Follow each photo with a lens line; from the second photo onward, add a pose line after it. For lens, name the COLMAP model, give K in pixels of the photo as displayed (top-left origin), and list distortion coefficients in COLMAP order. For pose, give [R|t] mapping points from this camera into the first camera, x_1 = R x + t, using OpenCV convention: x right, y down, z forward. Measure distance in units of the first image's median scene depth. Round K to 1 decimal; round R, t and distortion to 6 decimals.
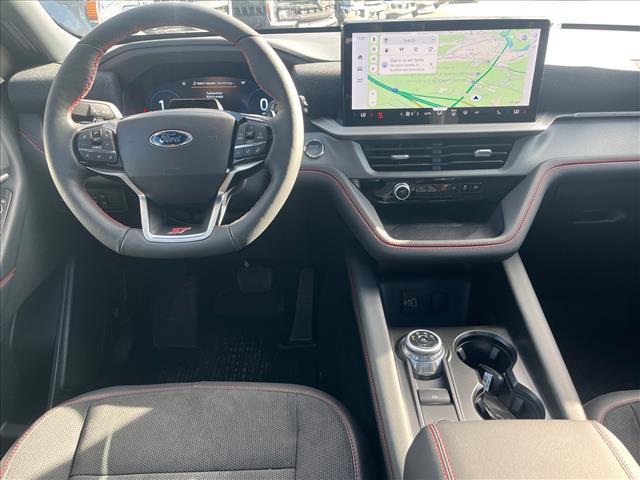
lens RADIAL K [[489.0, 0, 320.0], [0, 489.0, 240.0], [0, 0, 1]] dist [-0.002260, -0.003292]
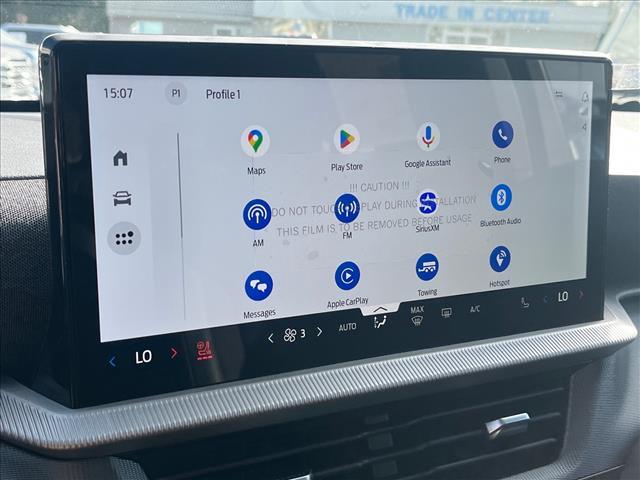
lens RADIAL K [[784.4, 0, 320.0], [0, 784.4, 240.0], [0, 0, 1]] dist [0.075873, -0.011674]
pose [[0.890304, -0.052834, 0.452292, -0.021948], [0.222503, 0.917076, -0.330854, -0.147126], [-0.397305, 0.395197, 0.828232, 0.566844]]
